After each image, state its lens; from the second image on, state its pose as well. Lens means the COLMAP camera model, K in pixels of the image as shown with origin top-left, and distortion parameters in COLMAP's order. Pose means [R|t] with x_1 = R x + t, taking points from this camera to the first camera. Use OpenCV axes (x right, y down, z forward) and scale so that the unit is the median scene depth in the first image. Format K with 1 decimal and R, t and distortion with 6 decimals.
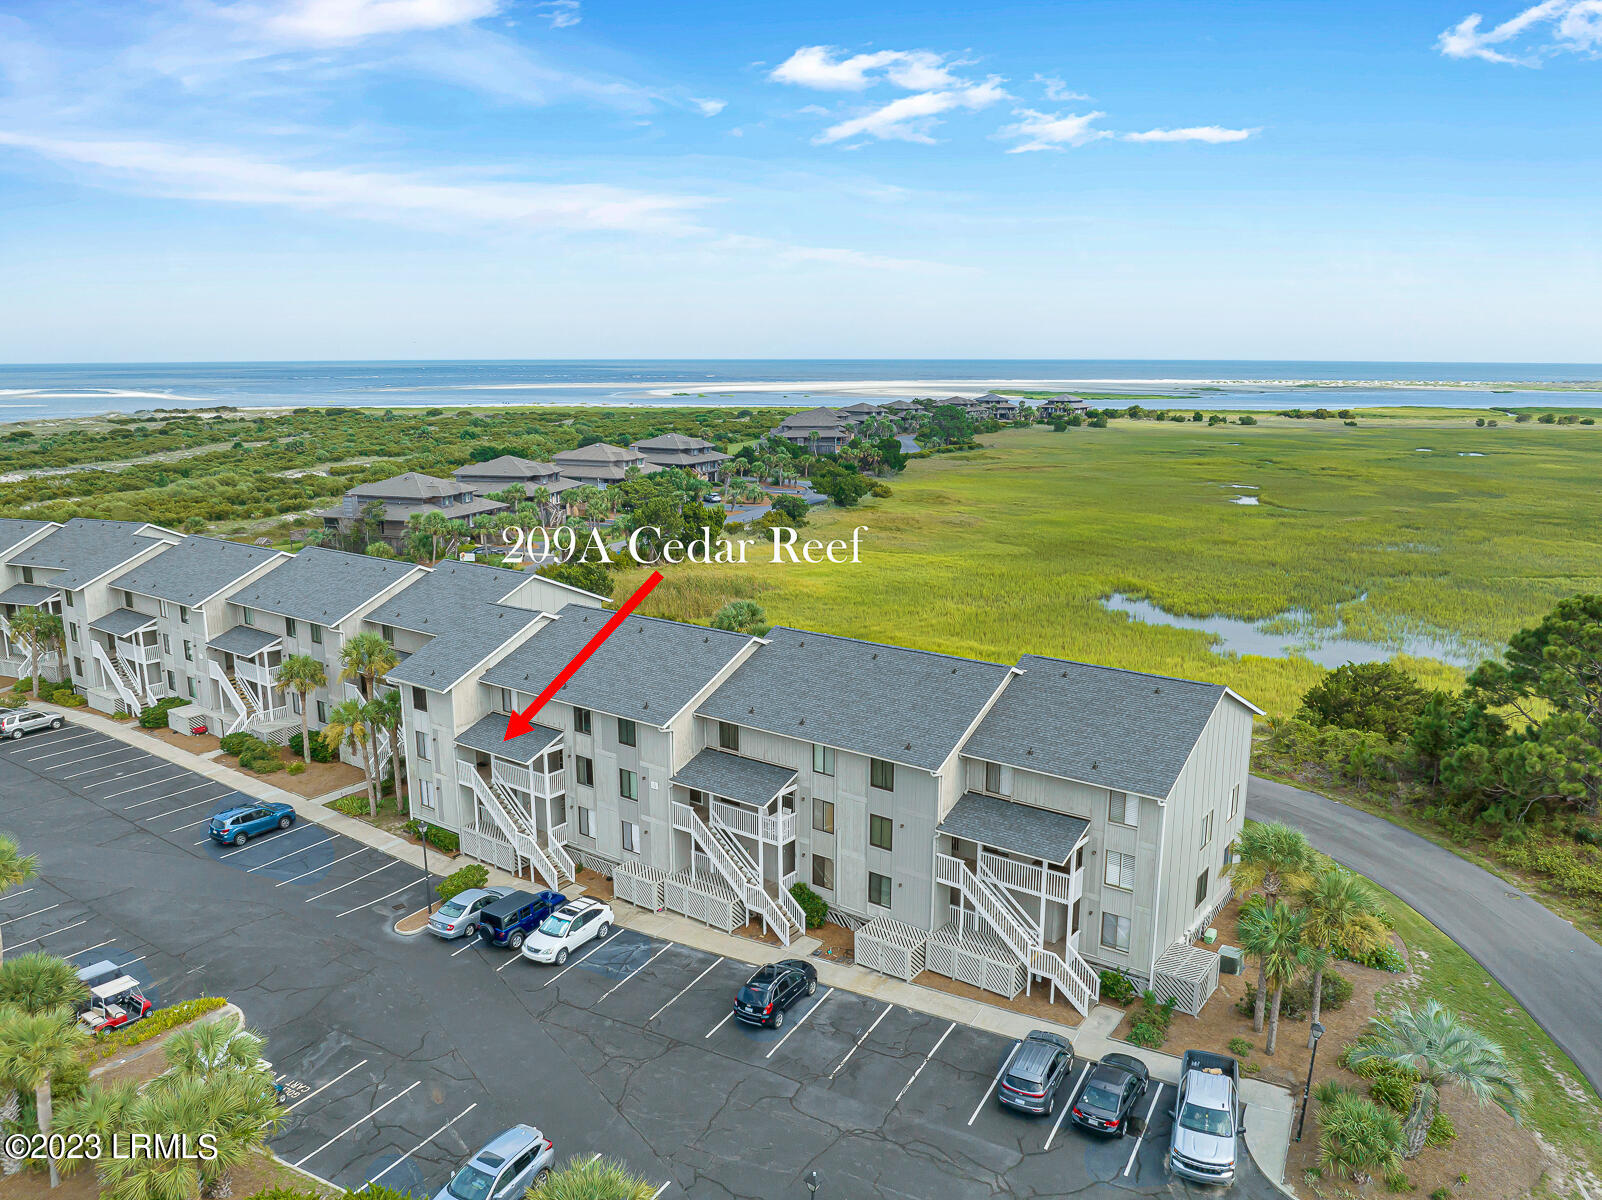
lens RADIAL K [[1111.9, 0, 799.6], [0, 1111.9, 575.5], [0, 0, 1]] dist [-0.046899, -0.000578]
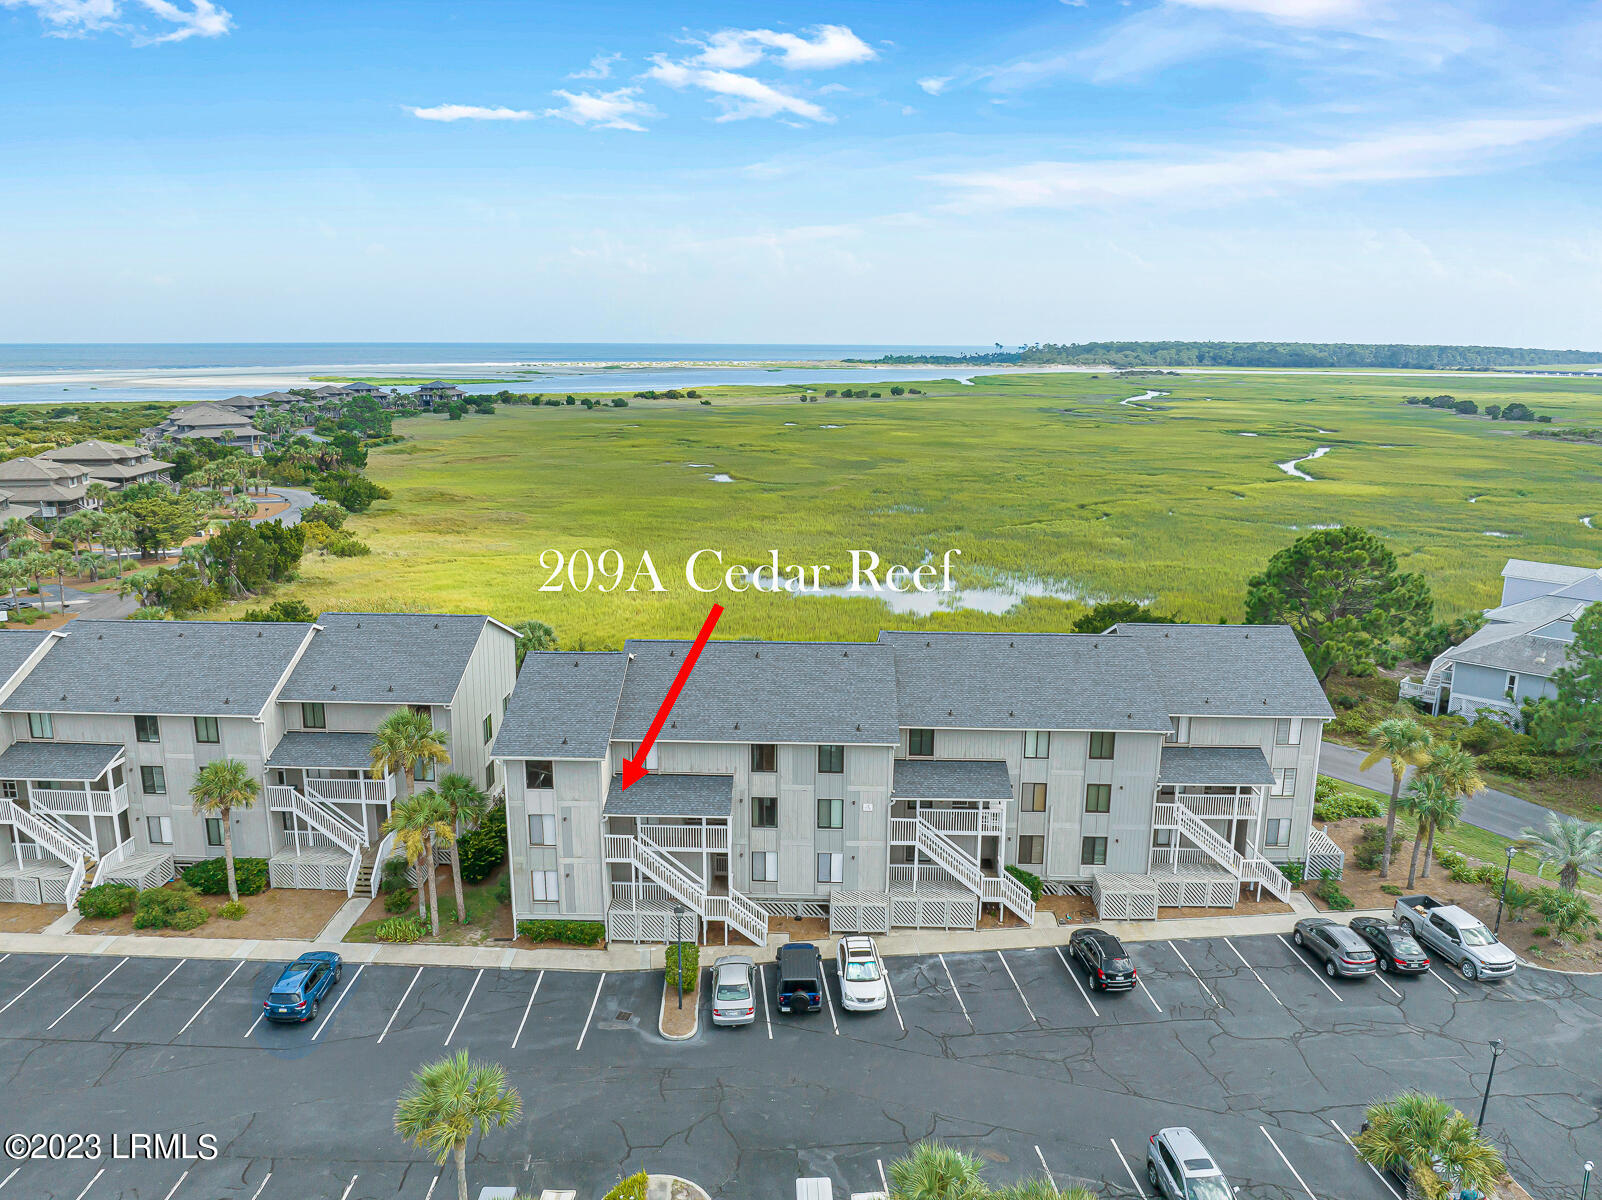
lens RADIAL K [[1118.7, 0, 801.0], [0, 1118.7, 600.0], [0, 0, 1]] dist [-0.043252, 0.000418]
pose [[0.831599, -0.117229, 0.542863, -0.652928], [0.098461, 0.993105, 0.063628, -0.055702], [-0.546579, 0.000538, 0.837407, 0.202469]]
